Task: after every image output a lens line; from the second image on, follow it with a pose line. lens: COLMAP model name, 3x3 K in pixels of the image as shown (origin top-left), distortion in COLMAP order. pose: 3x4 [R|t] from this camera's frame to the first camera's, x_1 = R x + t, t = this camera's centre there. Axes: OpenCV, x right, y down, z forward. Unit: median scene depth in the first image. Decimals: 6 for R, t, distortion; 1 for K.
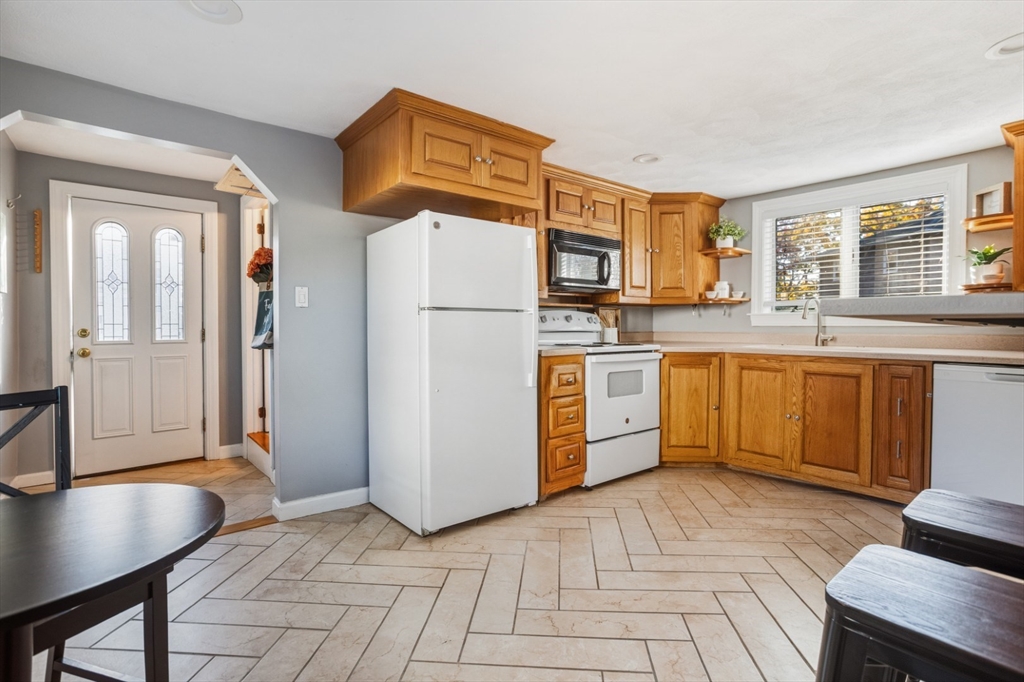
lens RADIAL K [[504.8, 0, 517.2], [0, 504.8, 324.3], [0, 0, 1]] dist [-0.020033, 0.004492]
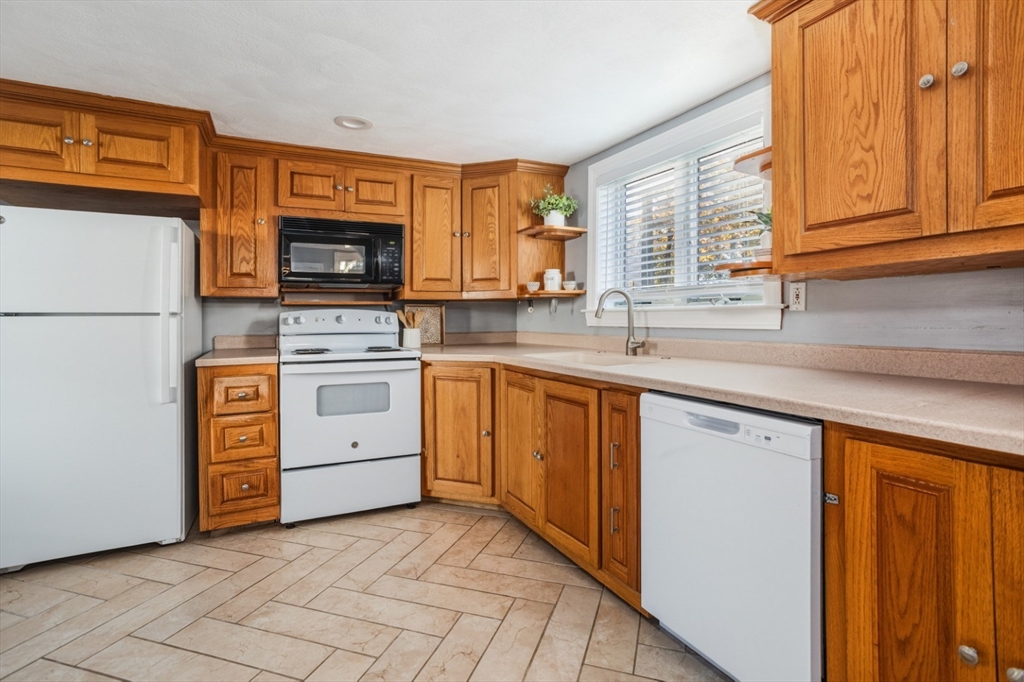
lens RADIAL K [[504.8, 0, 500.0], [0, 504.8, 313.6], [0, 0, 1]] dist [-0.020033, 0.004492]
pose [[0.967653, -0.008380, -0.252146, 0.629430], [0.006779, 0.999951, -0.007218, -0.013658], [0.252195, 0.005275, 0.967662, 0.259261]]
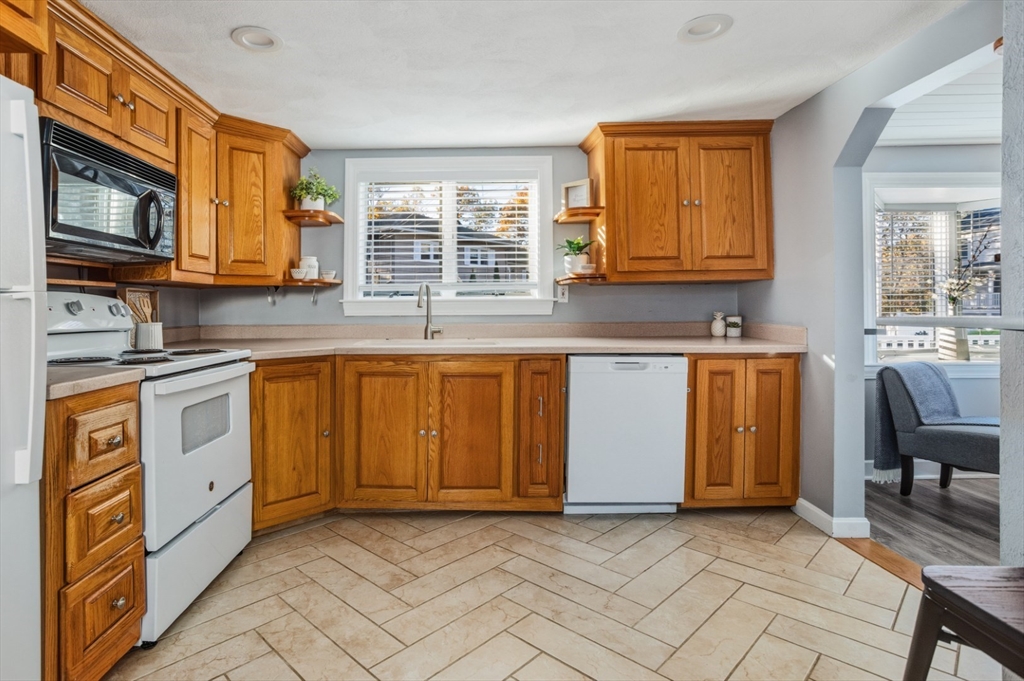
lens RADIAL K [[541.4, 0, 455.2], [0, 541.4, 305.4], [0, 0, 1]] dist [-0.013087, 0.005835]
pose [[0.672842, 0.000071, 0.739787, -0.047650], [0.005290, 0.999974, -0.004907, -0.010047], [-0.739768, 0.007215, 0.672824, 0.364605]]
